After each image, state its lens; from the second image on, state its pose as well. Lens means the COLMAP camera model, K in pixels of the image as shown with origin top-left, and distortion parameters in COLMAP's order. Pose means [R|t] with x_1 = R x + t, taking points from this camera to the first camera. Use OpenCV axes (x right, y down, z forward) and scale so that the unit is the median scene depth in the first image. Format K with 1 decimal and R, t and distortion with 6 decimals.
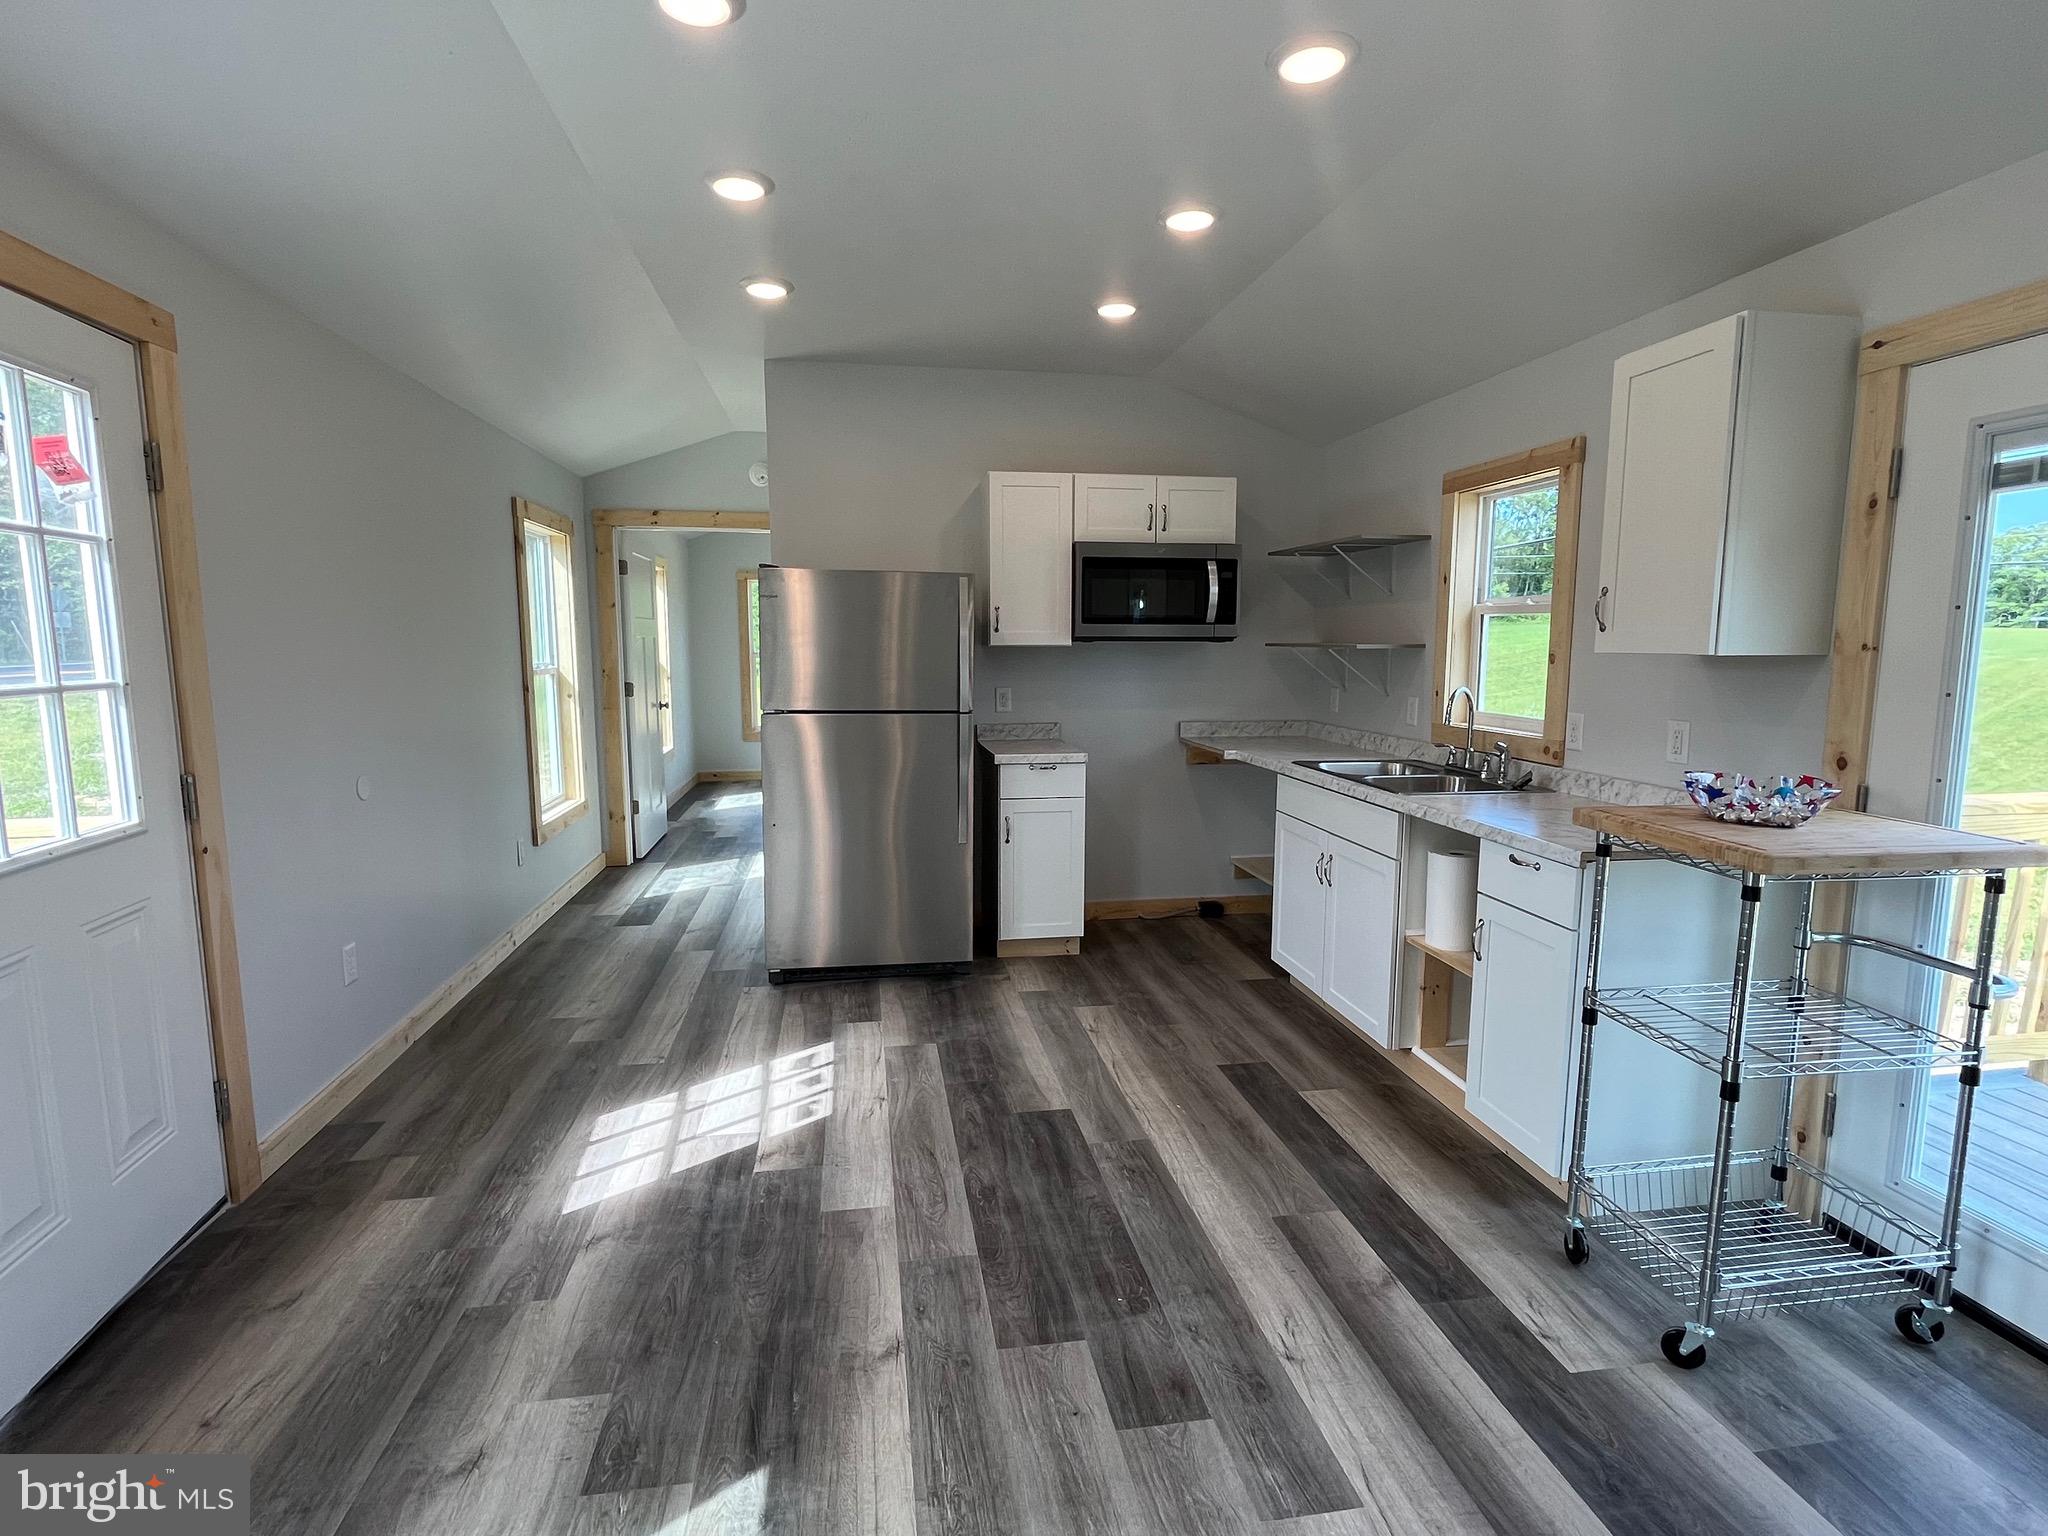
lens RADIAL K [[999.4, 0, 1017.0], [0, 999.4, 765.2], [0, 0, 1]] dist [-0.003879, 0.001025]
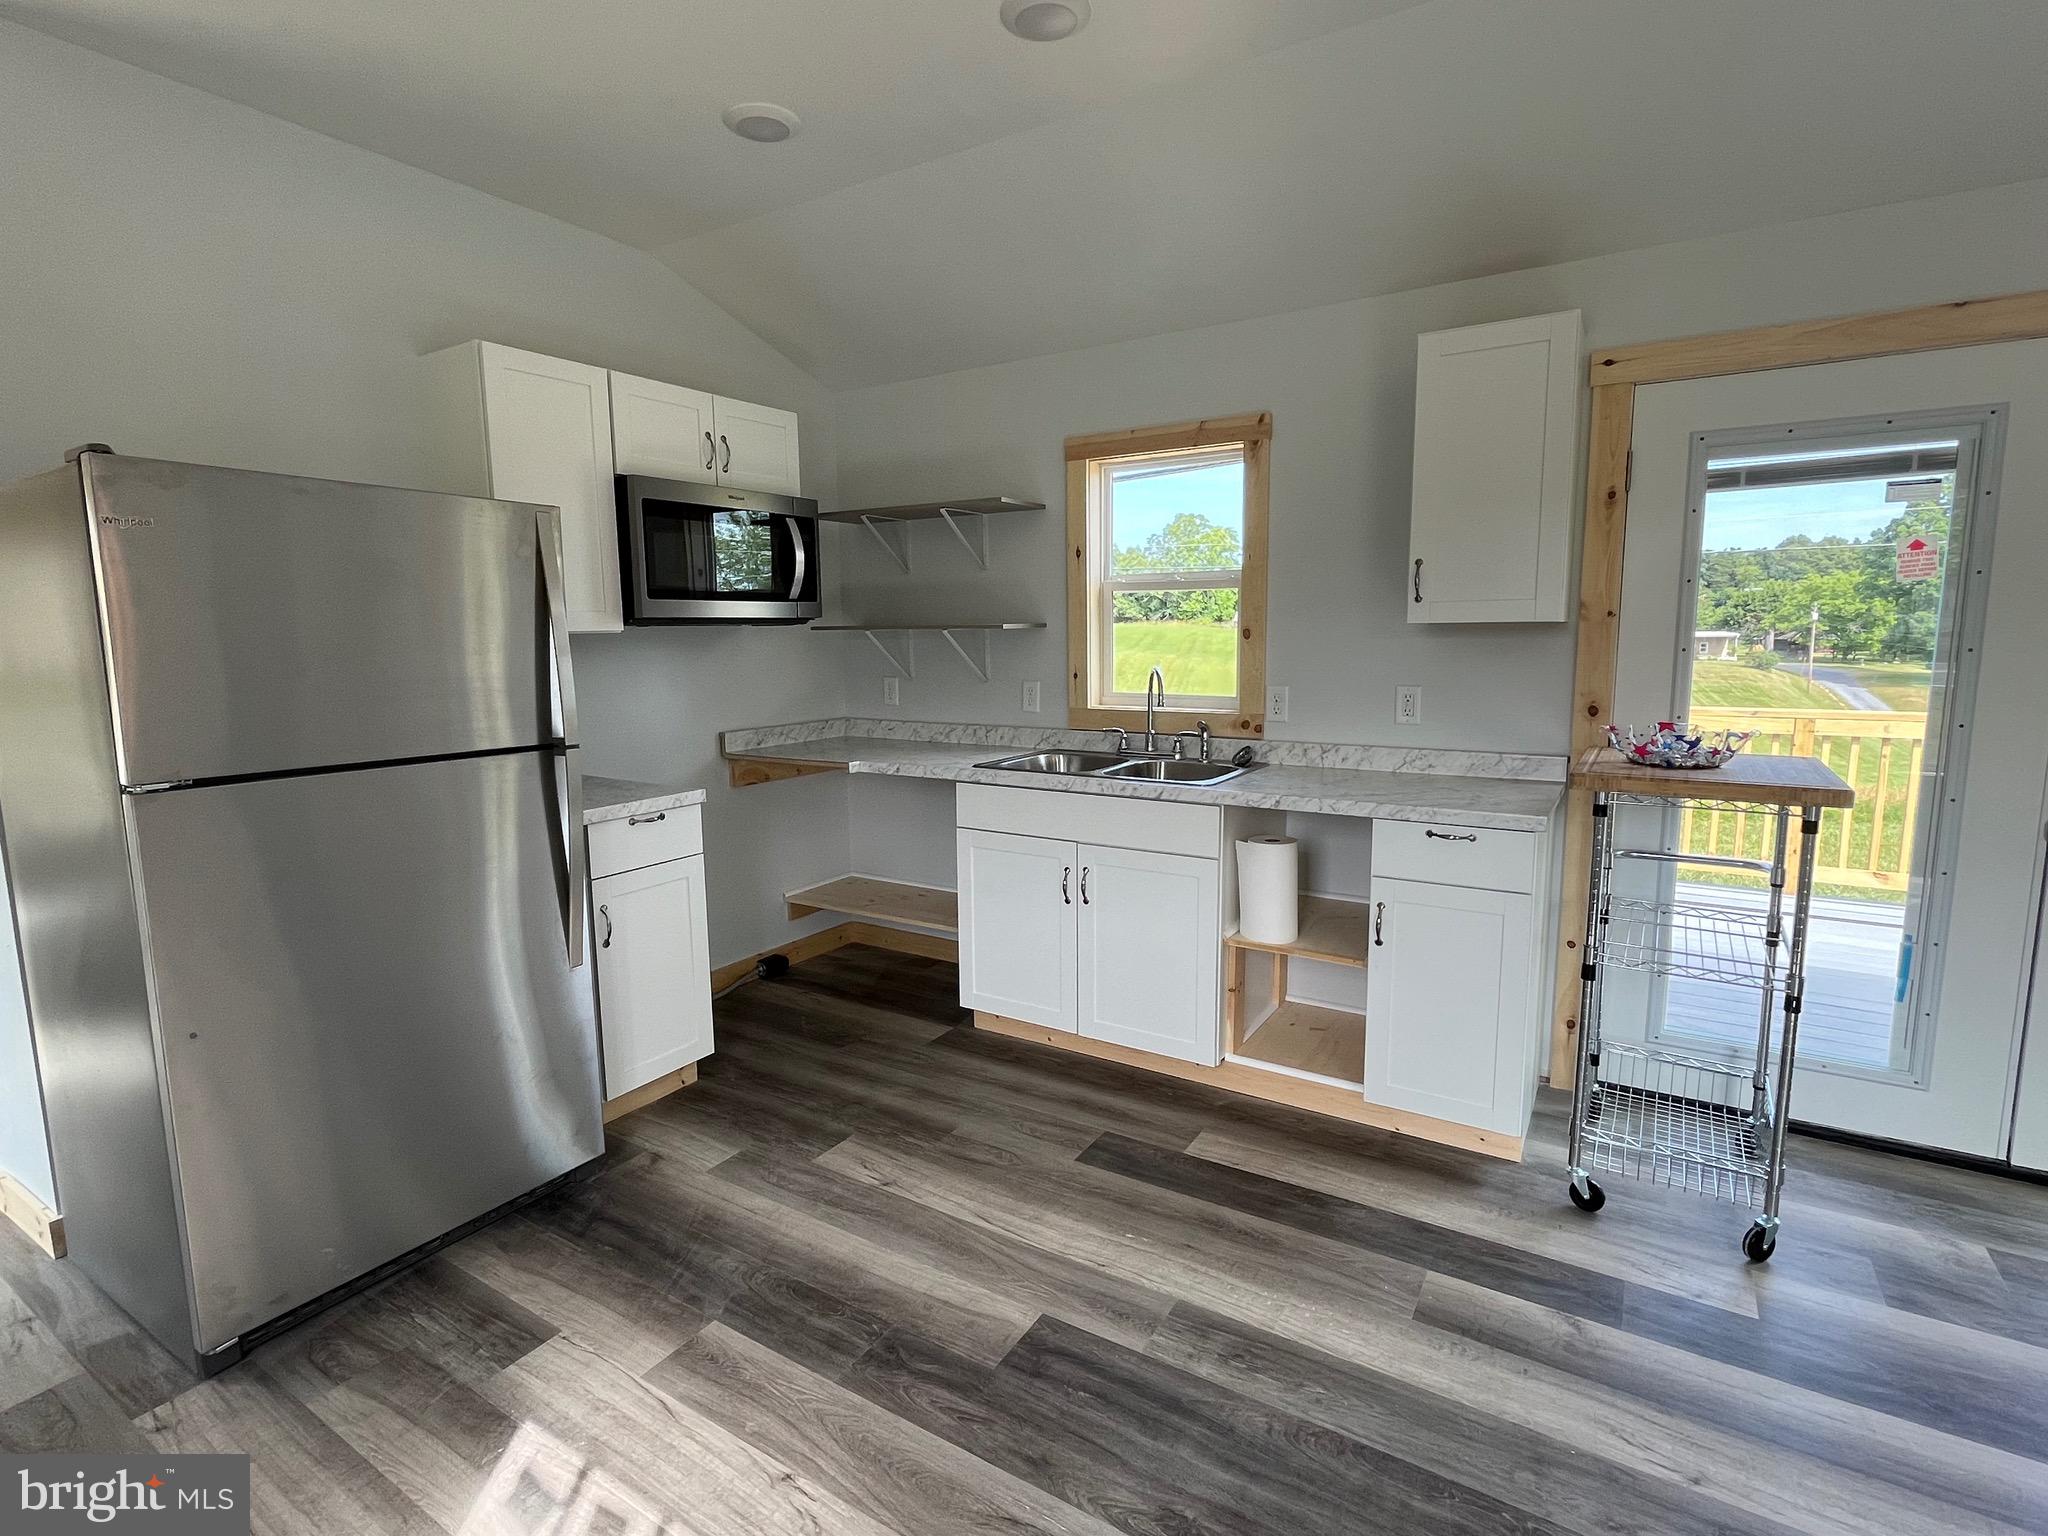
lens RADIAL K [[1000.0, 0, 1012.9], [0, 1000.0, 764.5], [0, 0, 1]] dist [-0.003765, 0.000370]
pose [[0.663284, -0.111778, 0.739973, -0.383693], [0.107726, 0.992746, 0.053399, -0.055111], [-0.740573, 0.044296, 0.670514, 0.508134]]
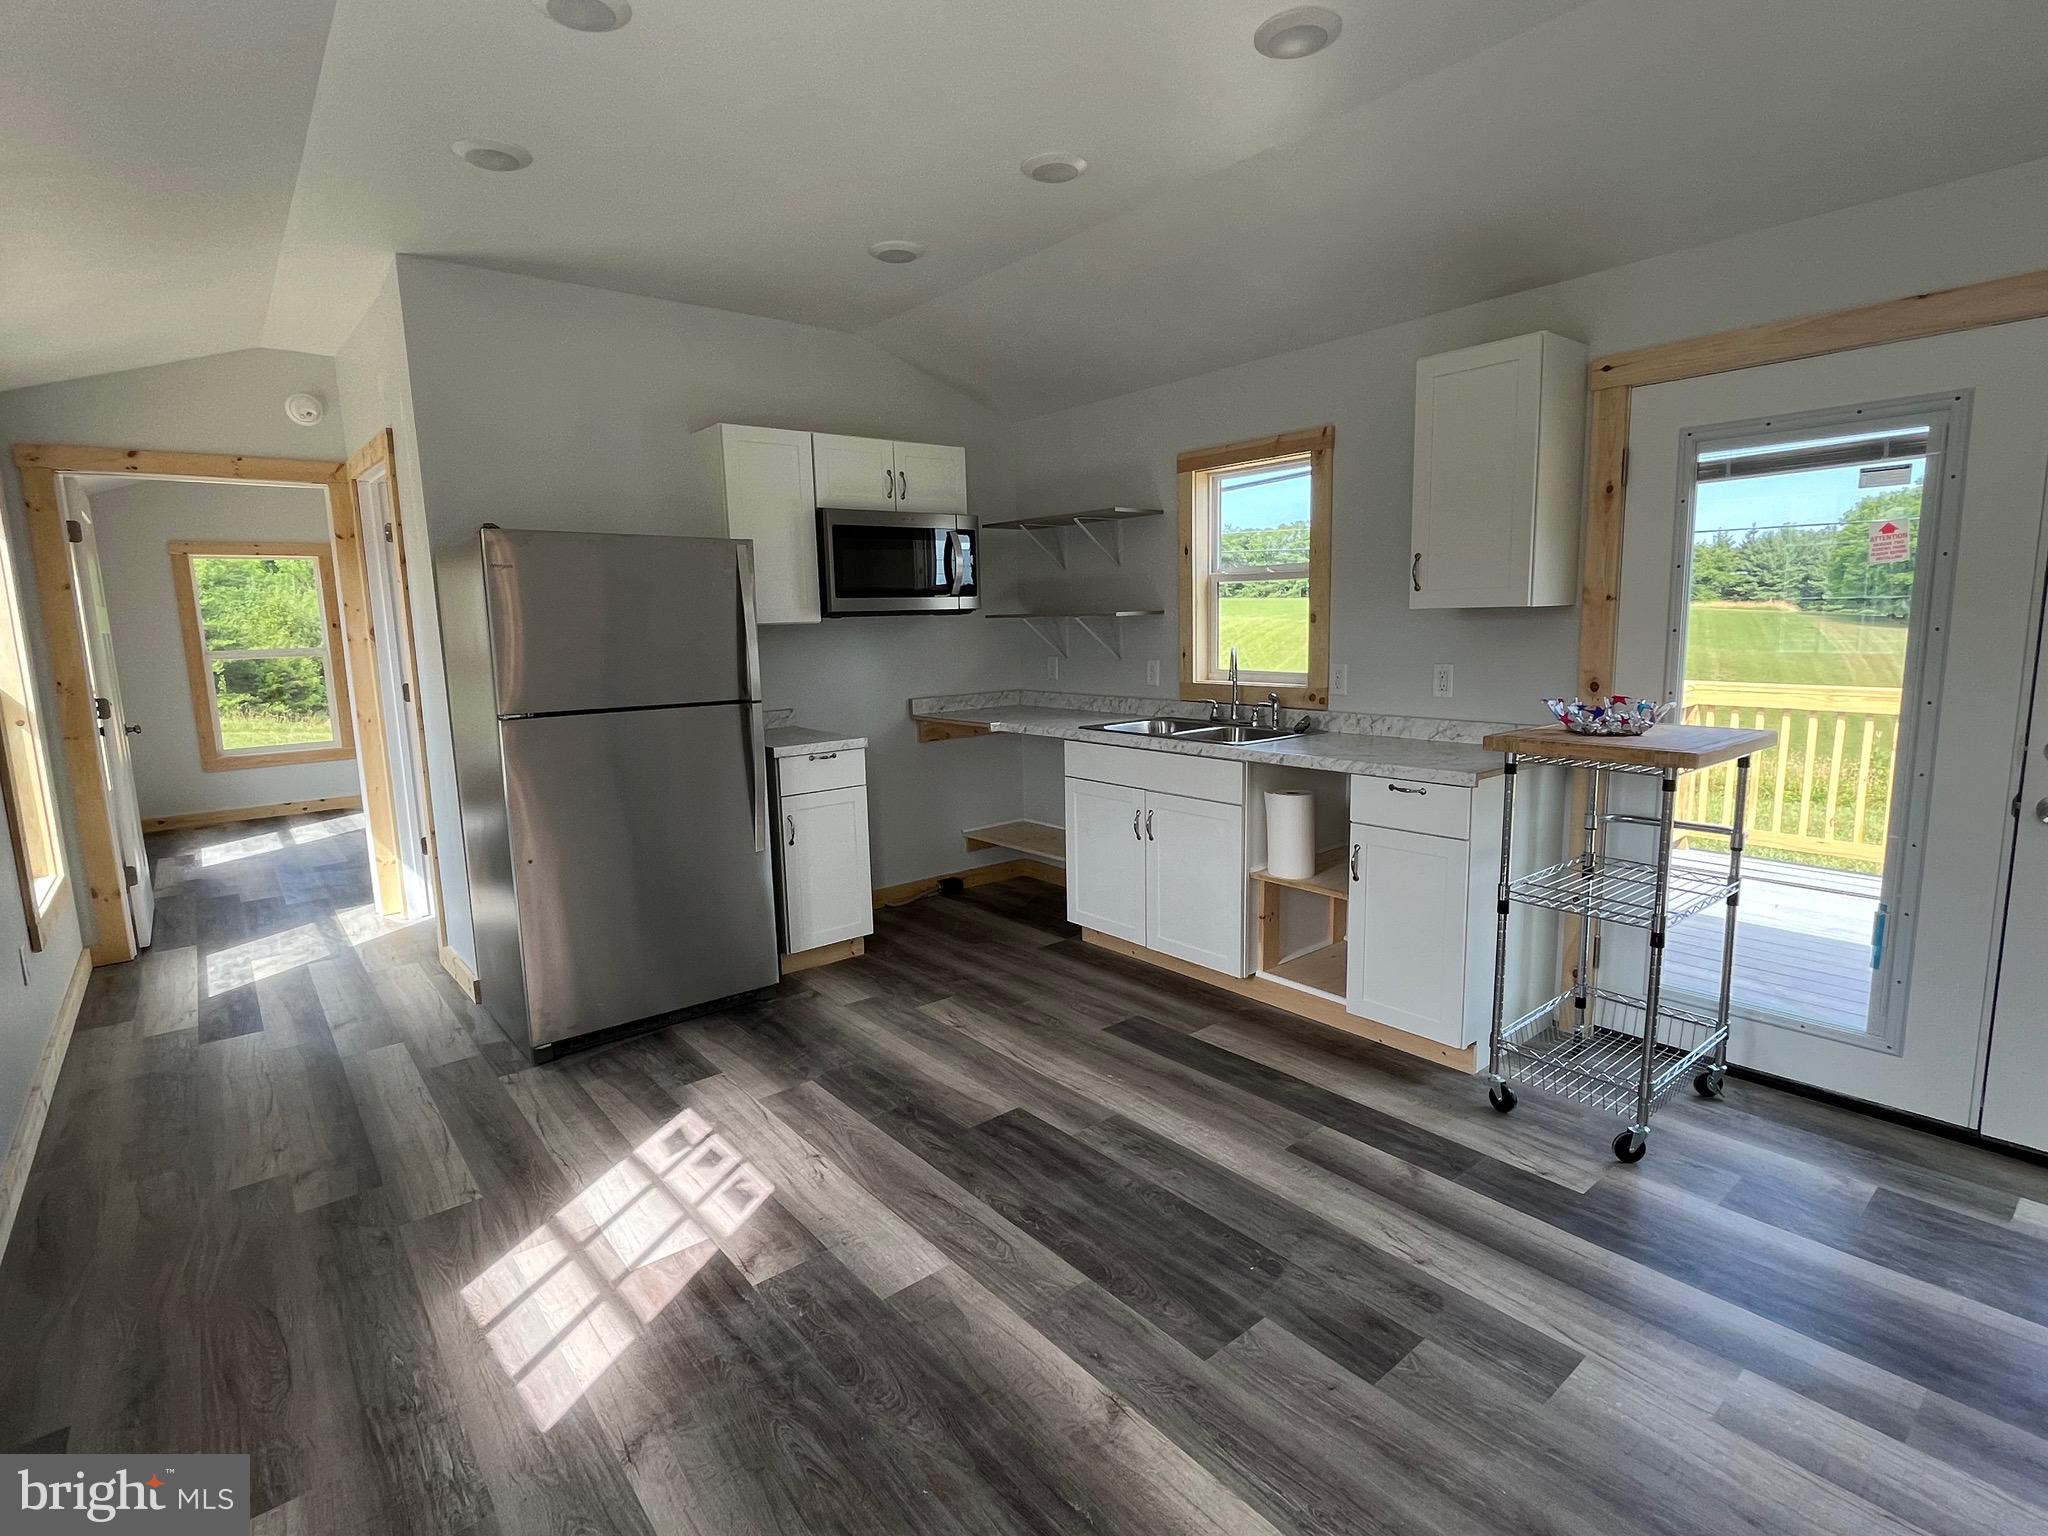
lens RADIAL K [[999.4, 0, 1017.0], [0, 999.4, 765.2], [0, 0, 1]] dist [-0.003879, 0.001025]
pose [[0.864268, -0.098526, 0.493288, -0.353388], [0.090161, 0.995092, 0.040785, -0.015044], [-0.494885, 0.009226, 0.868909, 0.164564]]
